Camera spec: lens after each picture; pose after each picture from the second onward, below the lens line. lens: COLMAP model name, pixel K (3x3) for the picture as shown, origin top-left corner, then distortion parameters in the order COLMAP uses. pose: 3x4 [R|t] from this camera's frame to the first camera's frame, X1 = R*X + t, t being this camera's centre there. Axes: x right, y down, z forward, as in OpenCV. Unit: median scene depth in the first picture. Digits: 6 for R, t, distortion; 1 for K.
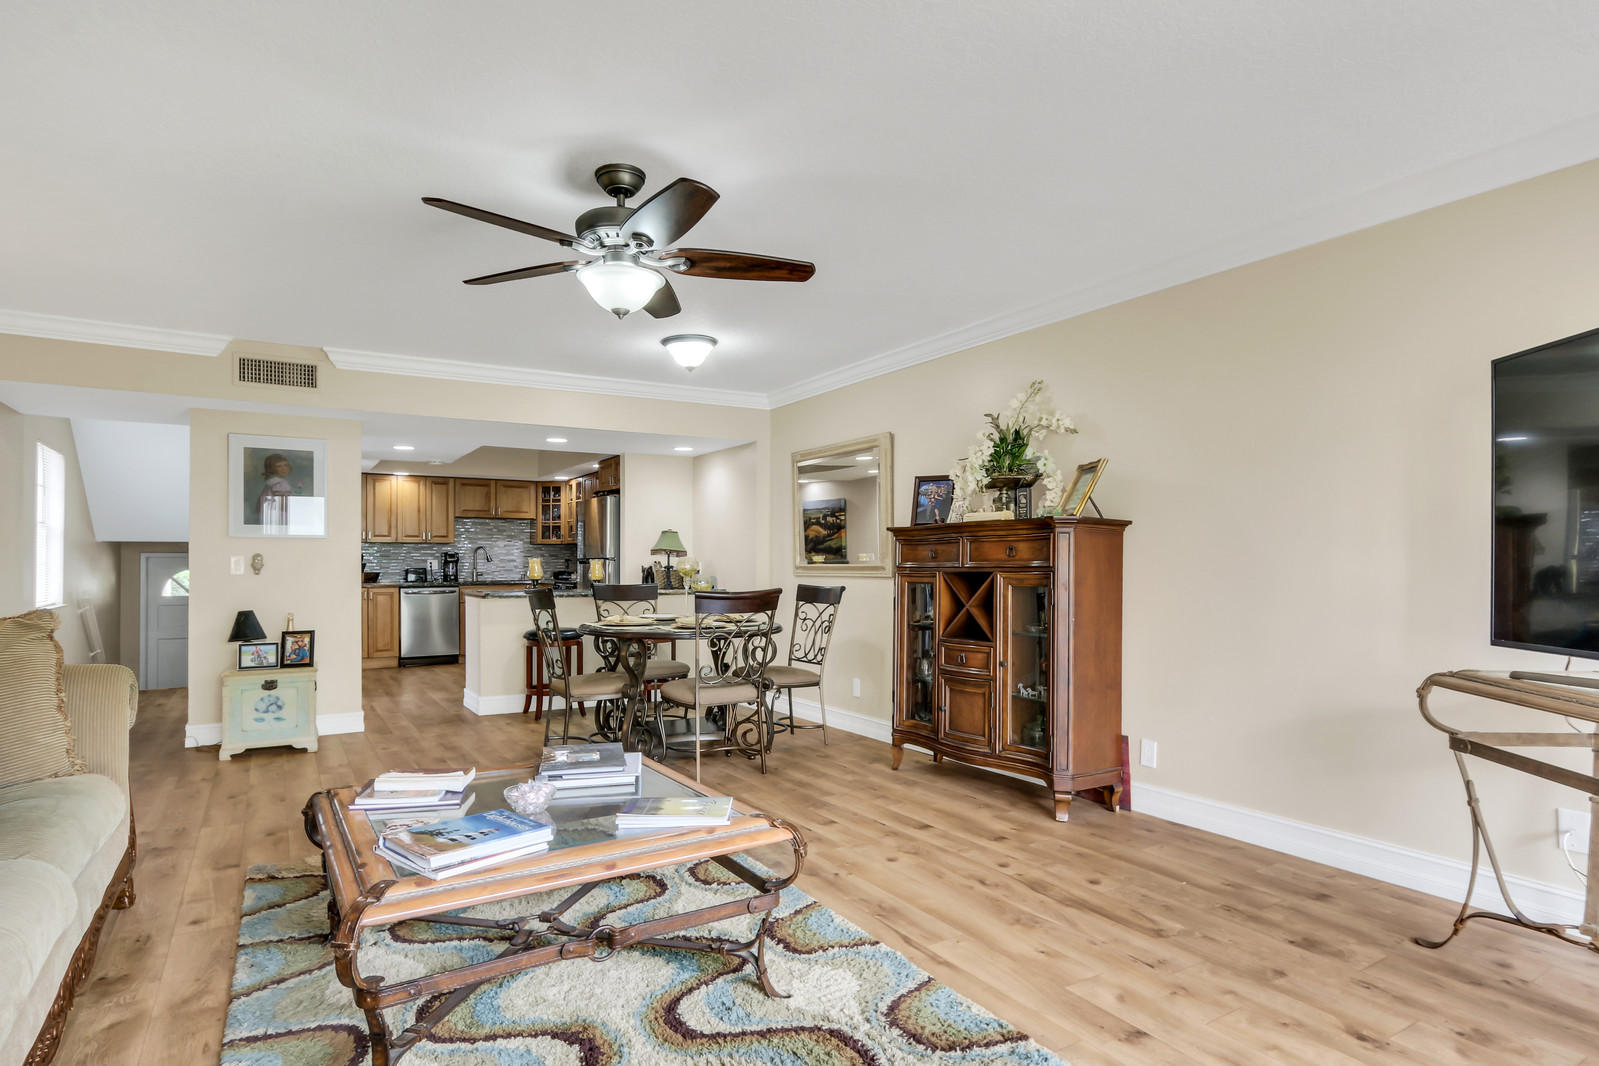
lens RADIAL K [[871.2, 0, 825.5], [0, 871.2, 562.3], [0, 0, 1]] dist [0.006420, 0.000797]
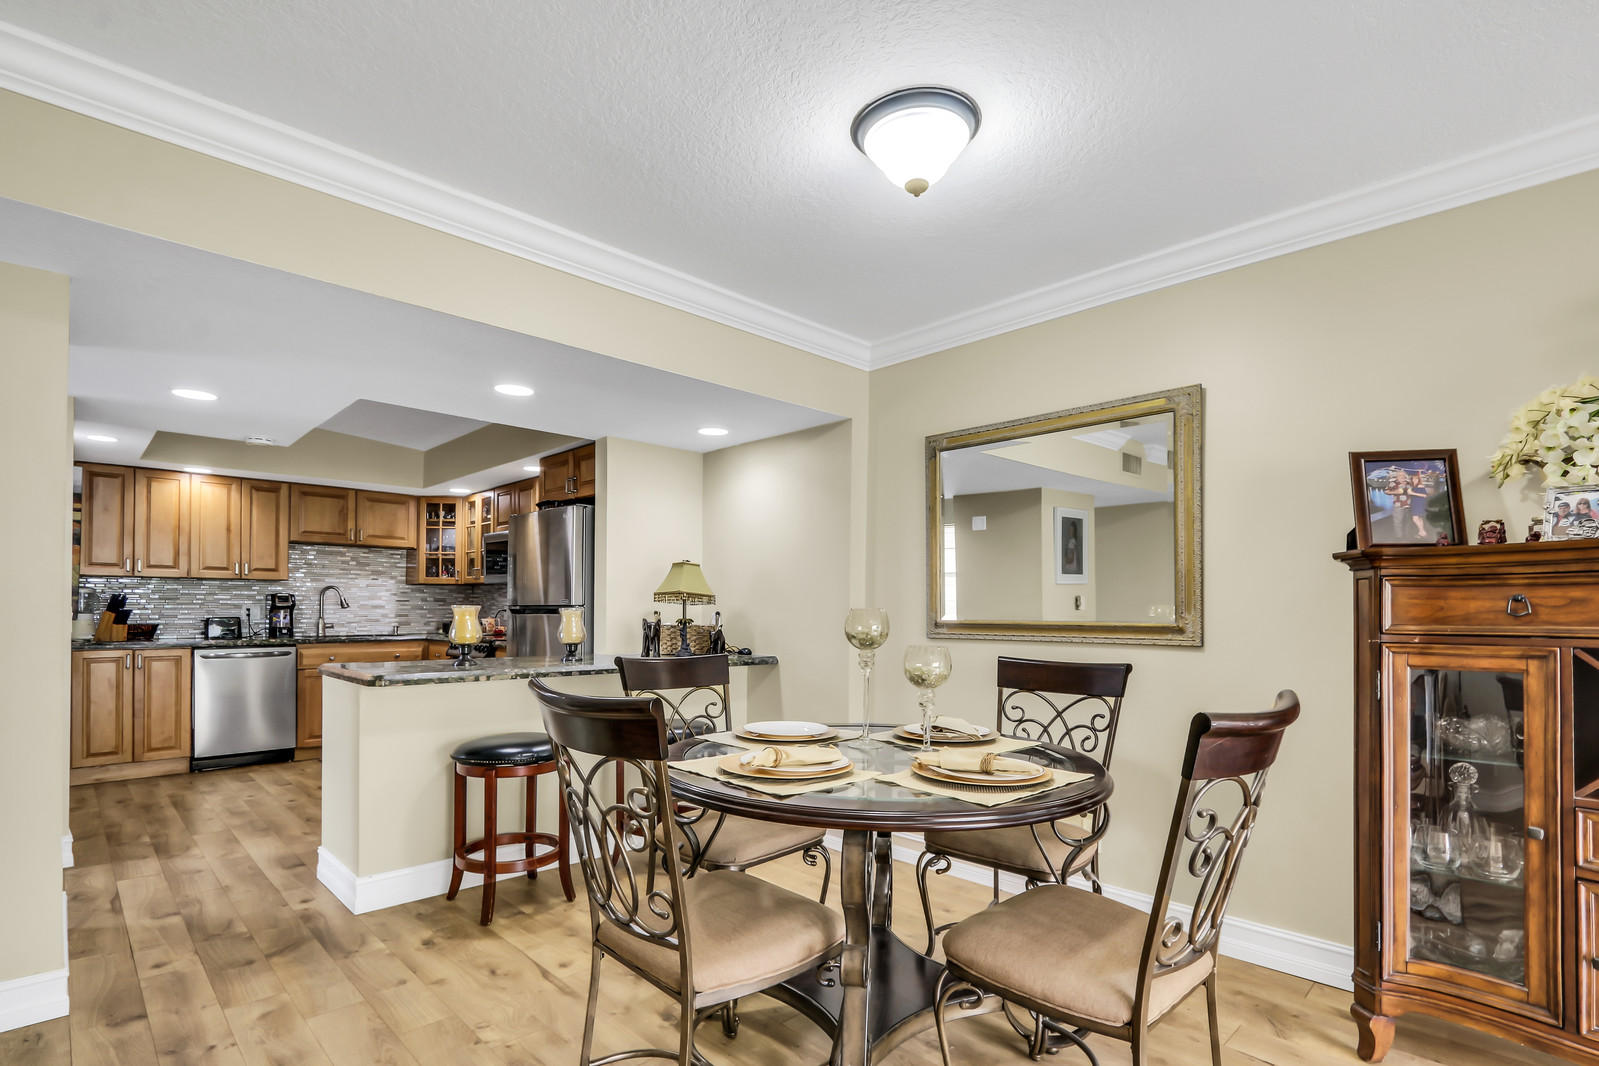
lens RADIAL K [[768.2, 0, 828.7], [0, 768.2, 607.7], [0, 0, 1]] dist [-0.005006, -0.000056]
pose [[0.974677, 0.008548, 0.223452, -0.156687], [-0.008119, 0.999963, -0.002841, -0.002580], [-0.223468, 0.000955, 0.974711, 0.342804]]
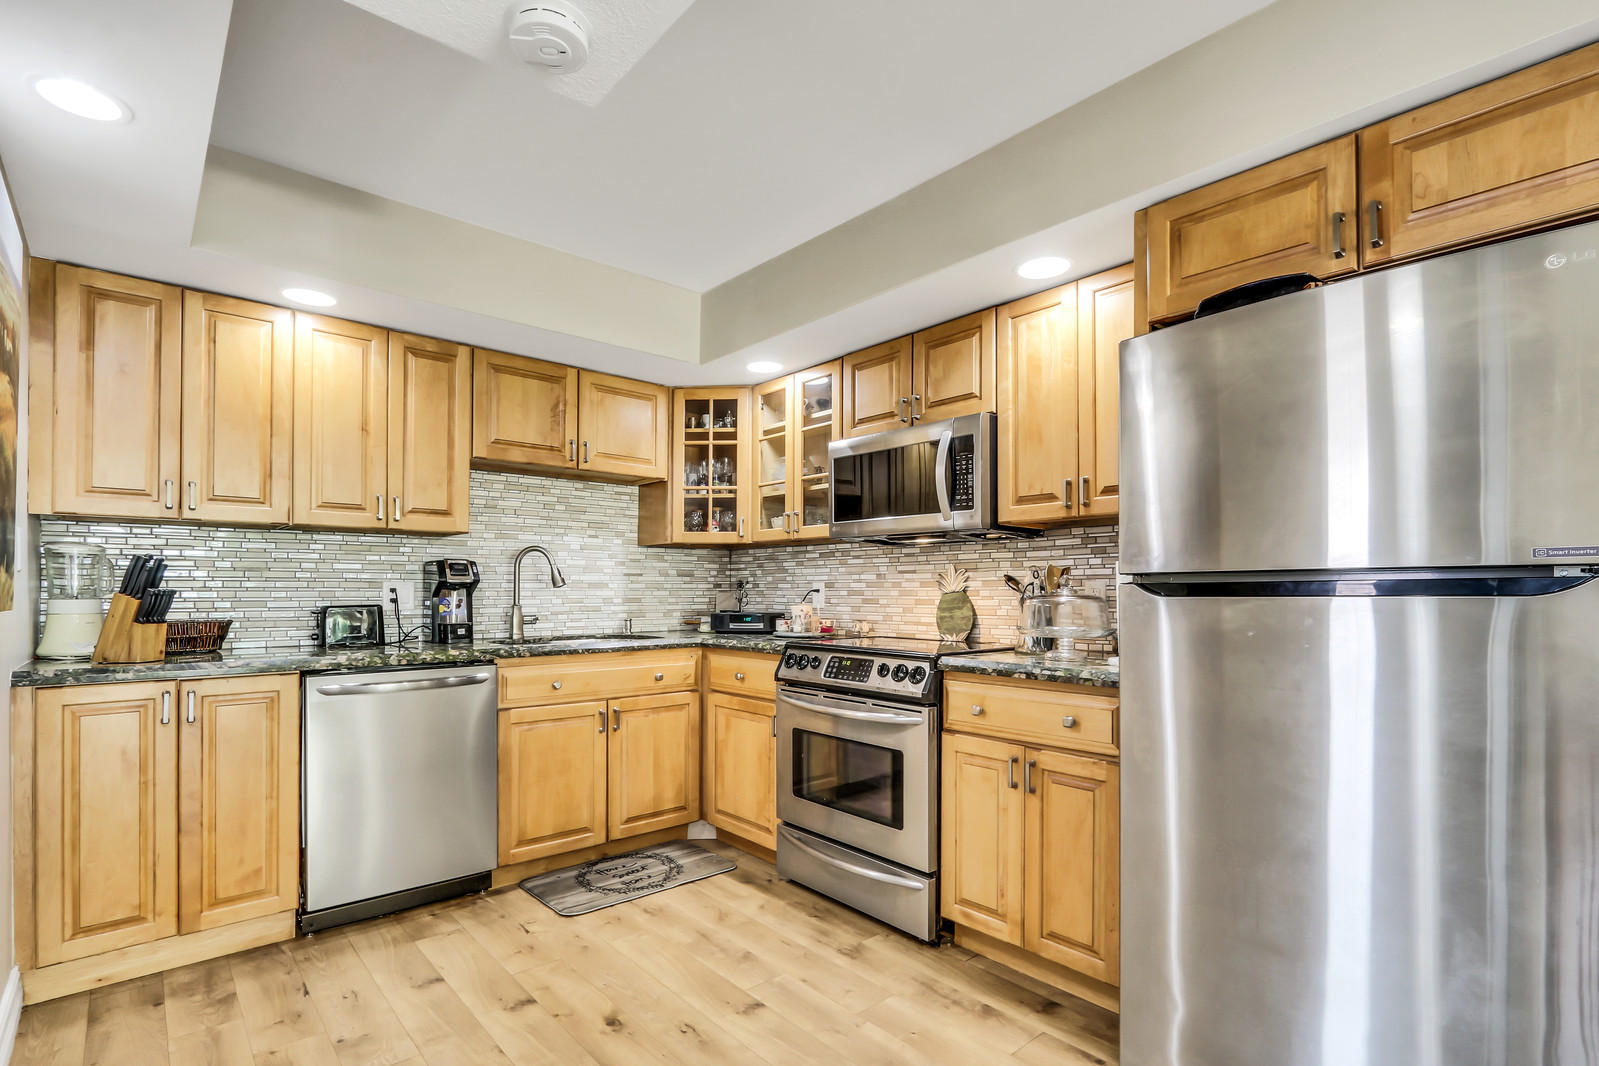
lens RADIAL K [[768.2, 0, 817.6], [0, 768.2, 588.5], [0, 0, 1]] dist [-0.005006, -0.000056]
pose [[0.986955, 0.004438, 0.160938, -0.348510], [-0.003853, 0.999985, -0.003948, 0.000770], [-0.160953, 0.003276, 0.986957, 0.697468]]
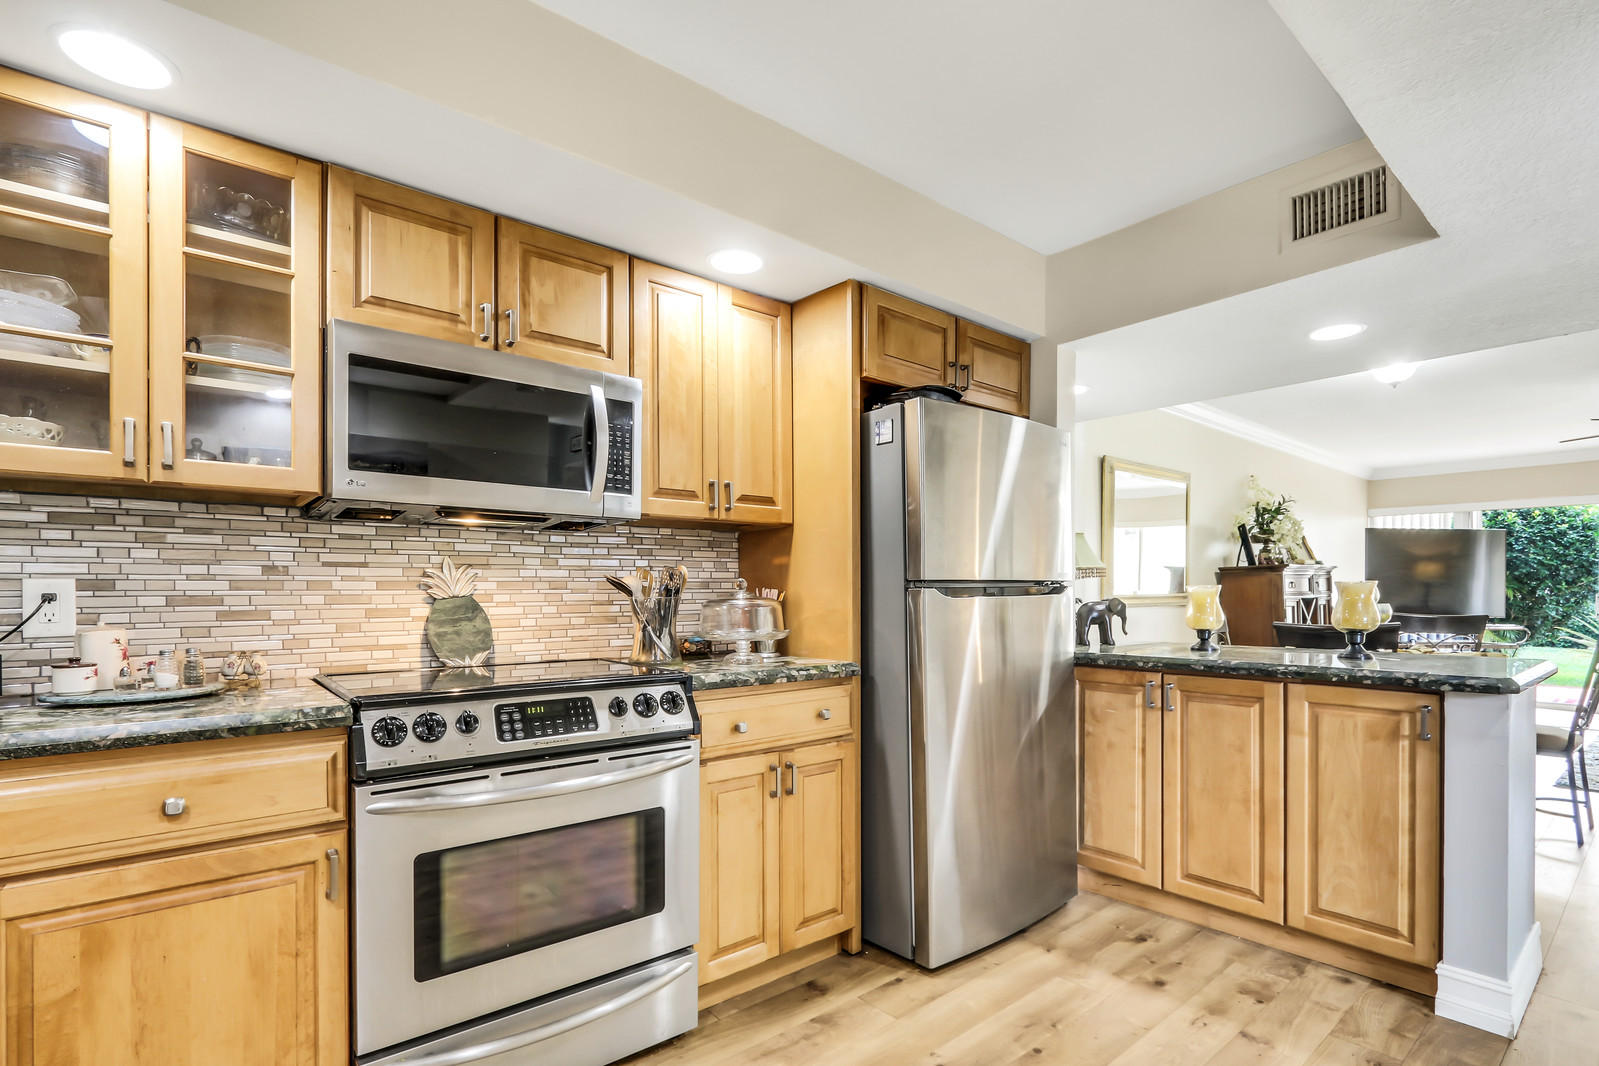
lens RADIAL K [[768.2, 0, 788.8], [0, 768.2, 594.2], [0, 0, 1]] dist [-0.005006, -0.000056]
pose [[-0.121144, -0.000949, 0.992635, -0.514057], [0.003950, 0.999991, 0.001438, -0.000185], [-0.992627, 0.004095, -0.121139, 1.010060]]
